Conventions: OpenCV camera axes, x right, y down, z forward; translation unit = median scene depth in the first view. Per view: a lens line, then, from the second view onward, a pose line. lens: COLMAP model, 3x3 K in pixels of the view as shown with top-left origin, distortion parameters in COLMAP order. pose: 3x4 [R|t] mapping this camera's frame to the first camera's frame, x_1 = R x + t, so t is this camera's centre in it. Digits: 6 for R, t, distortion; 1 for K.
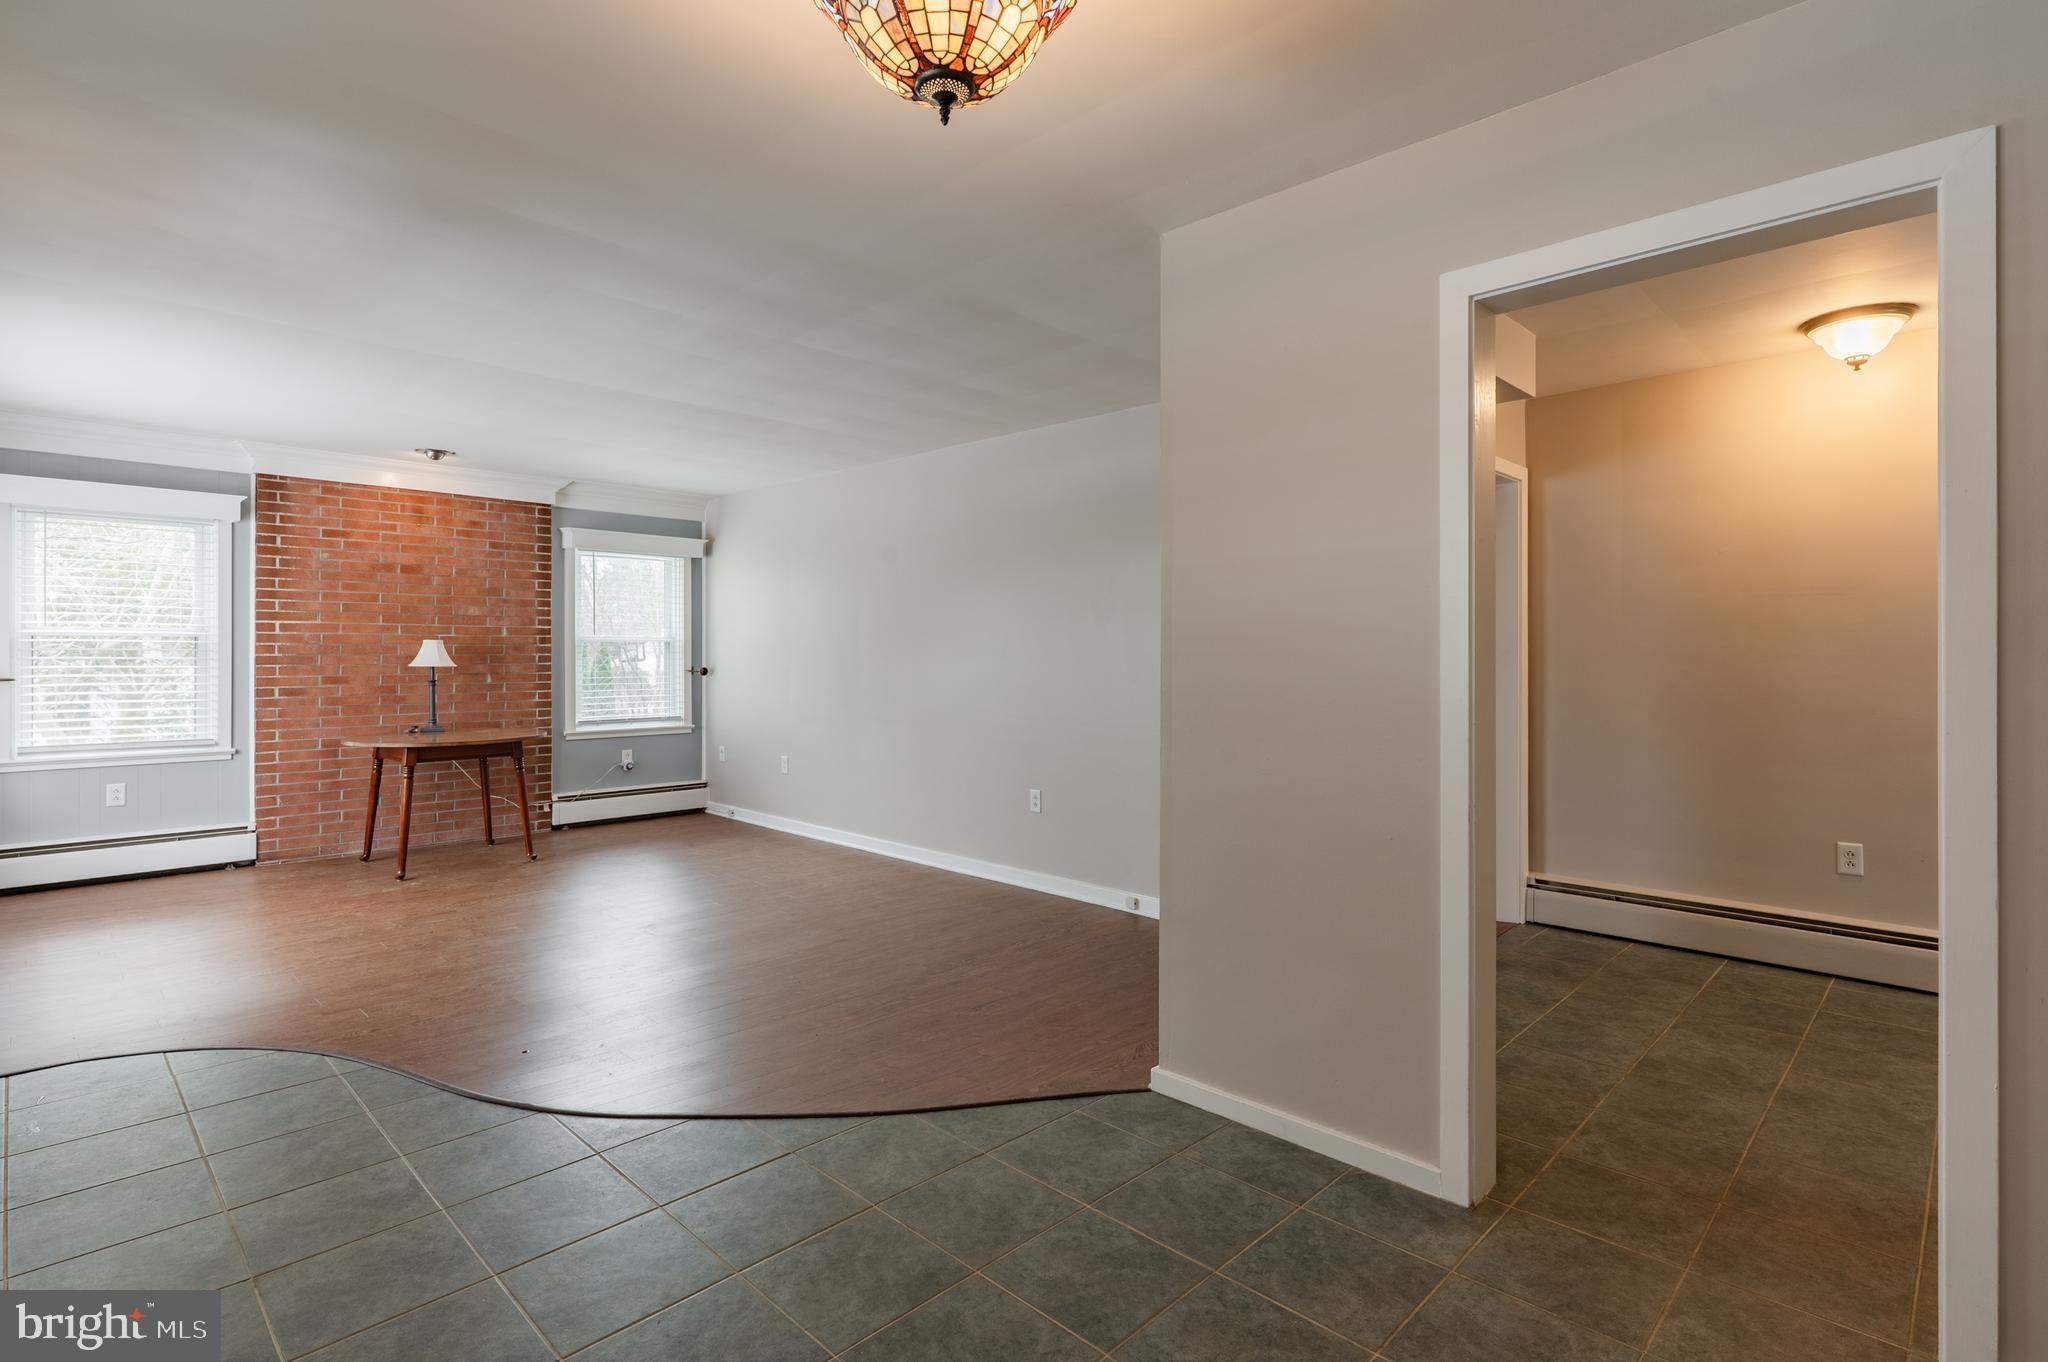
lens RADIAL K [[981.2, 0, 1029.0], [0, 981.2, 663.4], [0, 0, 1]] dist [-0.003425, 0.002520]
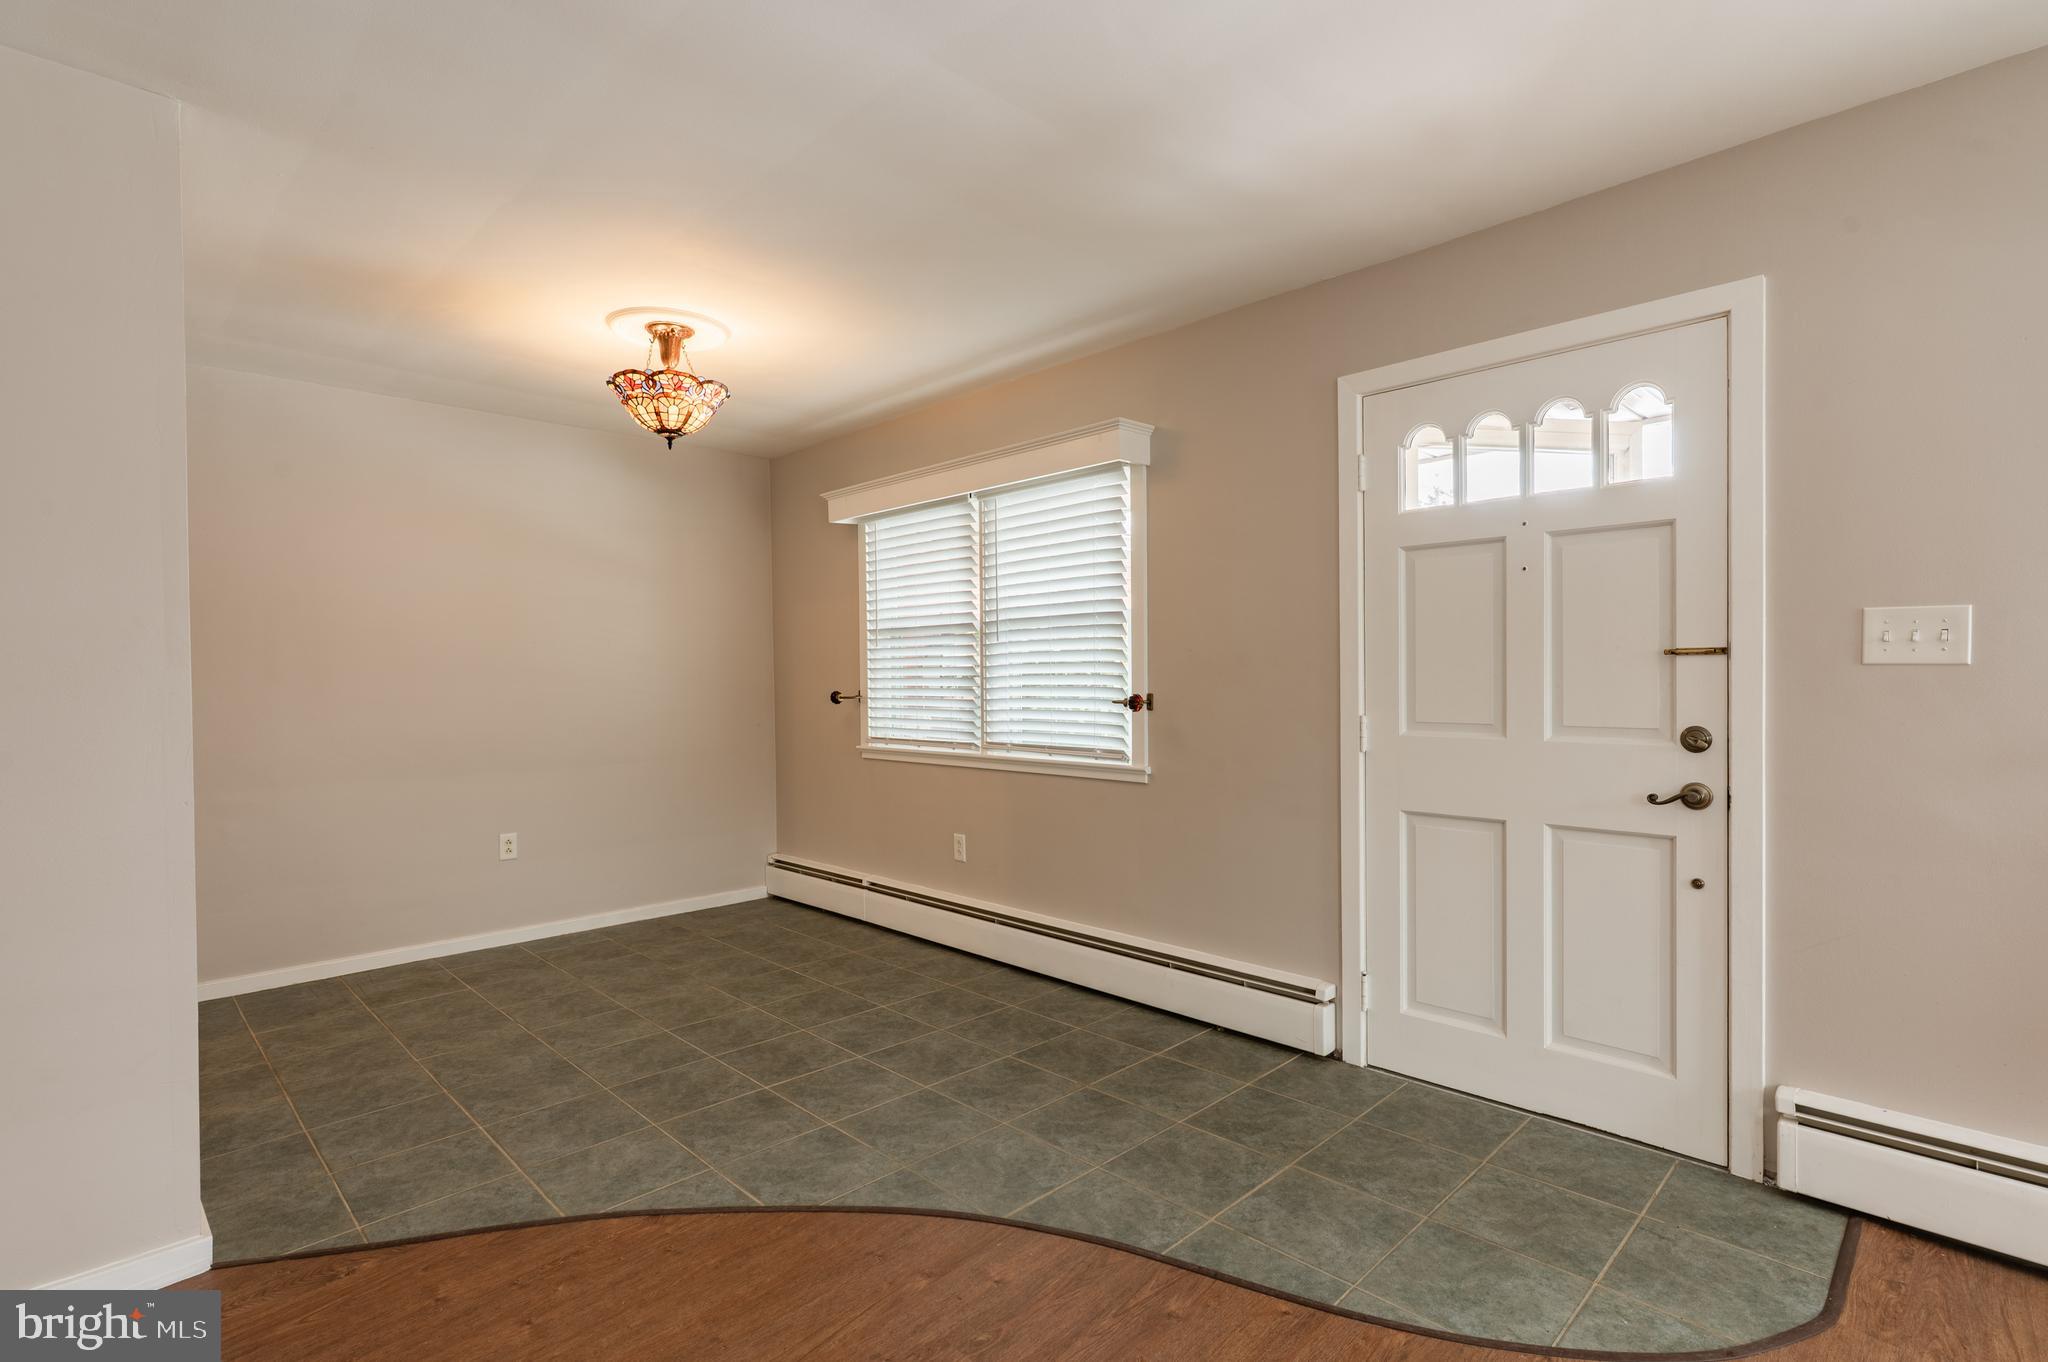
lens RADIAL K [[981.2, 0, 1031.5], [0, 981.2, 687.6], [0, 0, 1]] dist [-0.003425, 0.002520]
pose [[-0.999821, 0.008116, 0.017100, -0.228737], [0.008462, 0.999759, 0.020275, -0.004220], [-0.016931, 0.020416, -0.999648, 0.773329]]
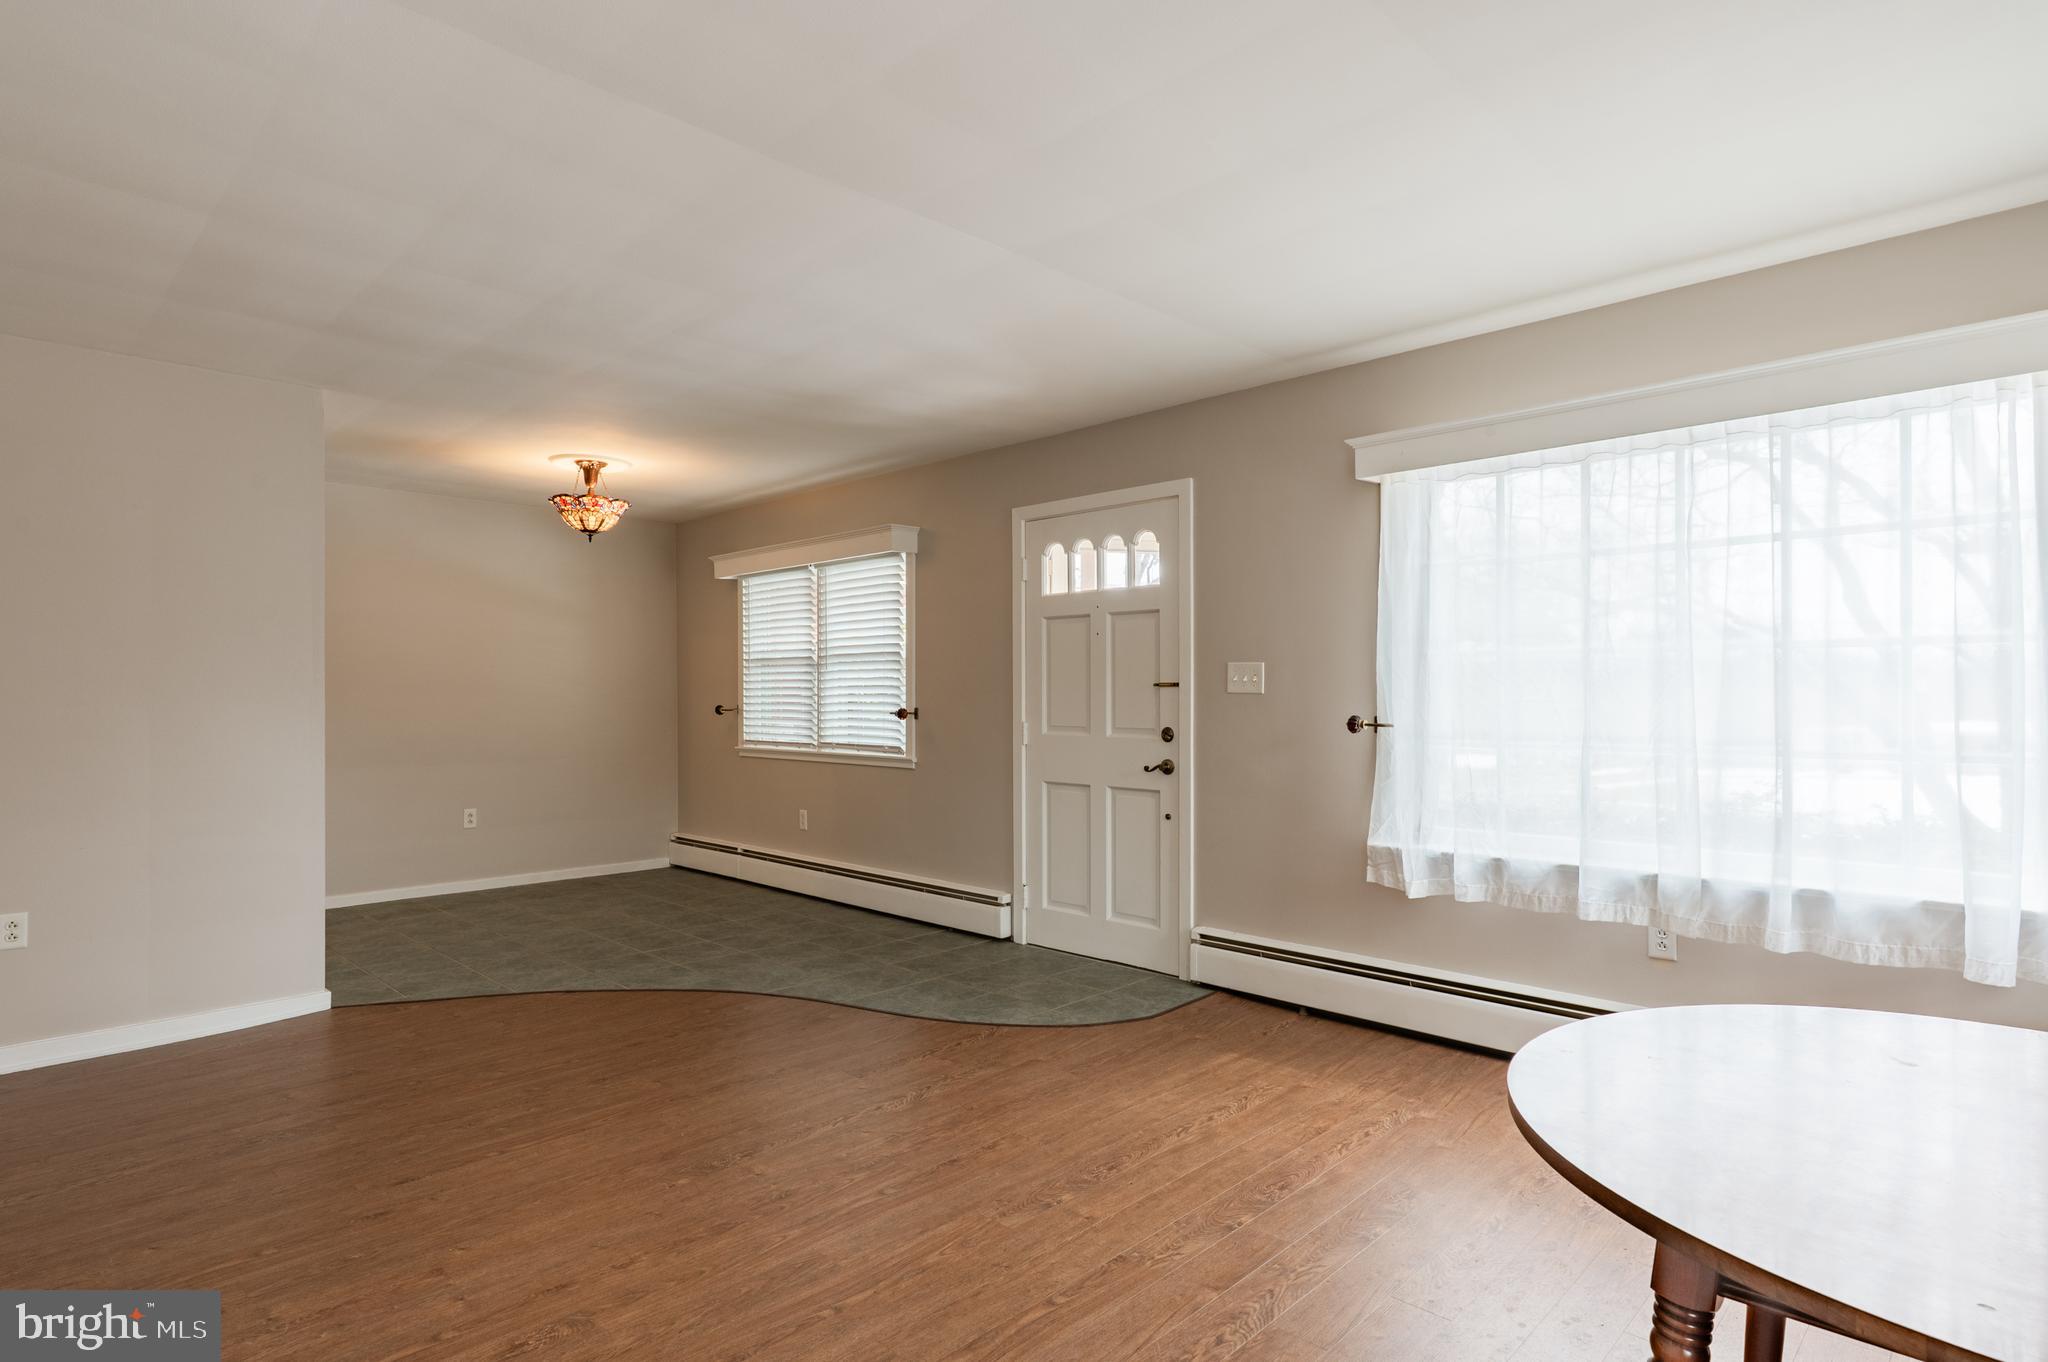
lens RADIAL K [[1091.4, 0, 1029.8], [0, 1091.4, 692.1], [0, 0, 1]] dist [0.000299, 0.001452]
pose [[-0.999983, 0.000752, 0.005792, -0.391799], [0.000796, 0.999972, 0.007486, -0.008970], [-0.005786, 0.007490, -0.999955, 1.139149]]
